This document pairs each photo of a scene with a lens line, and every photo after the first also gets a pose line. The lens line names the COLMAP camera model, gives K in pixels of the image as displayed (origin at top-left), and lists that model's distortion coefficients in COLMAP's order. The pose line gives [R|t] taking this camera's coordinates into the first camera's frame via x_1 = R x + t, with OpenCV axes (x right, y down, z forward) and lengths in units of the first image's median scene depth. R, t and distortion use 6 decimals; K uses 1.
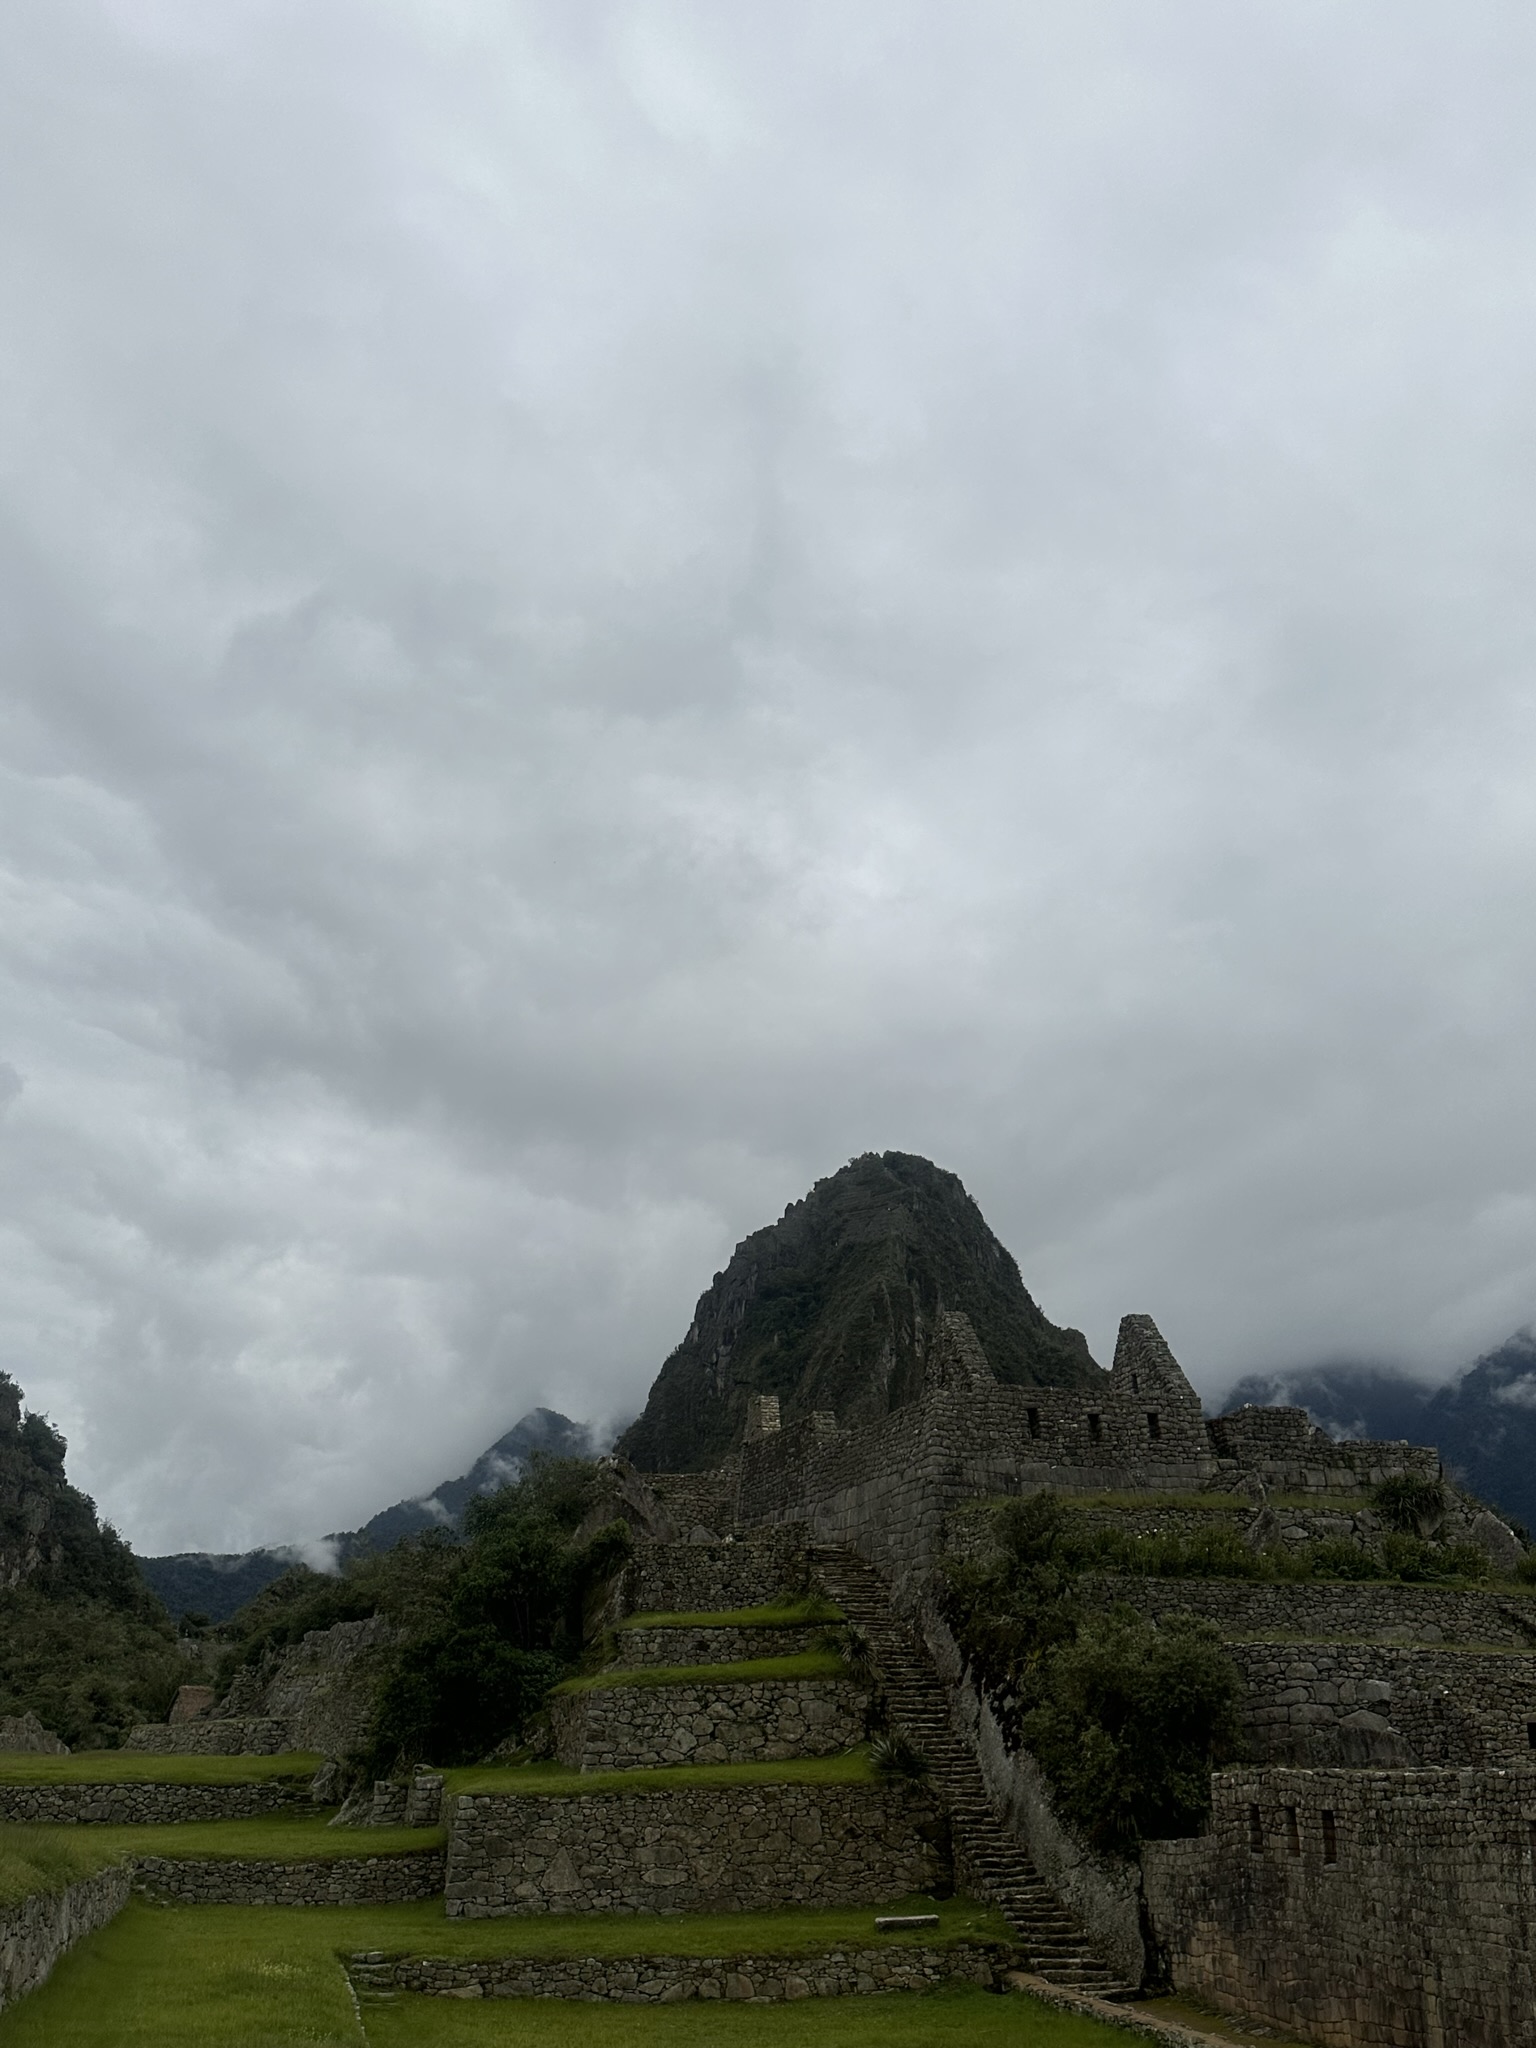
lens RADIAL K [[1828.4, 0, 773.9], [0, 1828.4, 1008.6], [0, 0, 1]] dist [0.174707, -0.350578]
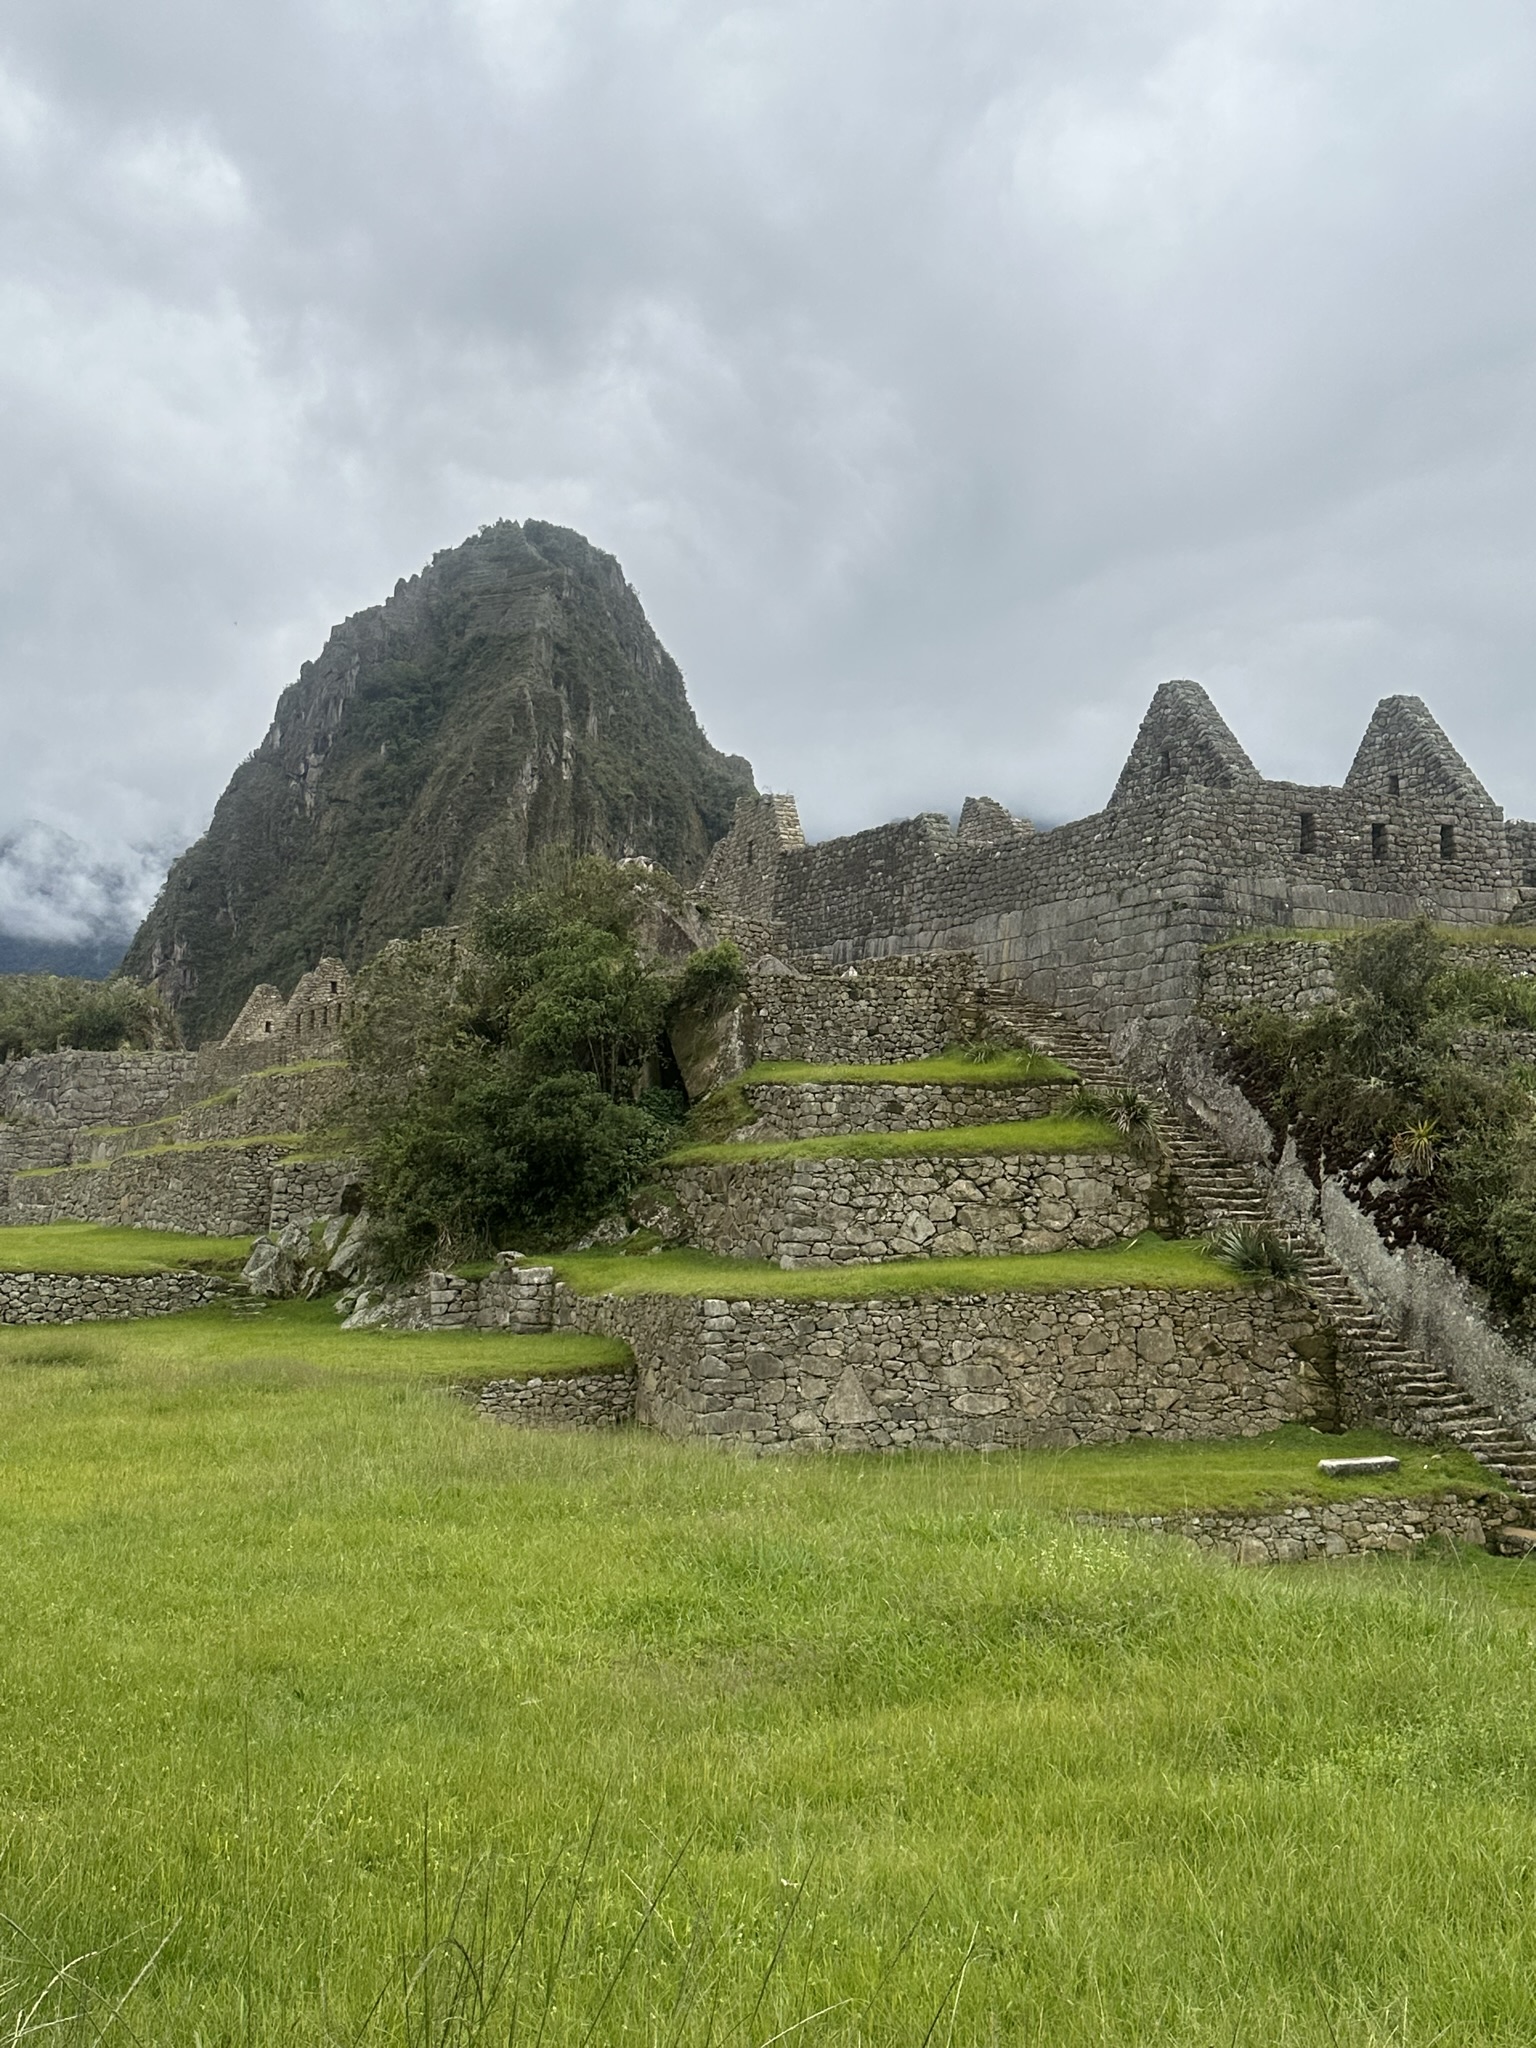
lens RADIAL K [[2249.2, 0, 765.4], [0, 2249.2, 1005.5], [0, 0, 1]] dist [0.136889, 0.000000]
pose [[0.981216, 0.028473, 0.190799, -0.252623], [-0.080844, 0.958699, 0.272690, 0.066194], [-0.175155, -0.282992, 0.942993, 0.182401]]
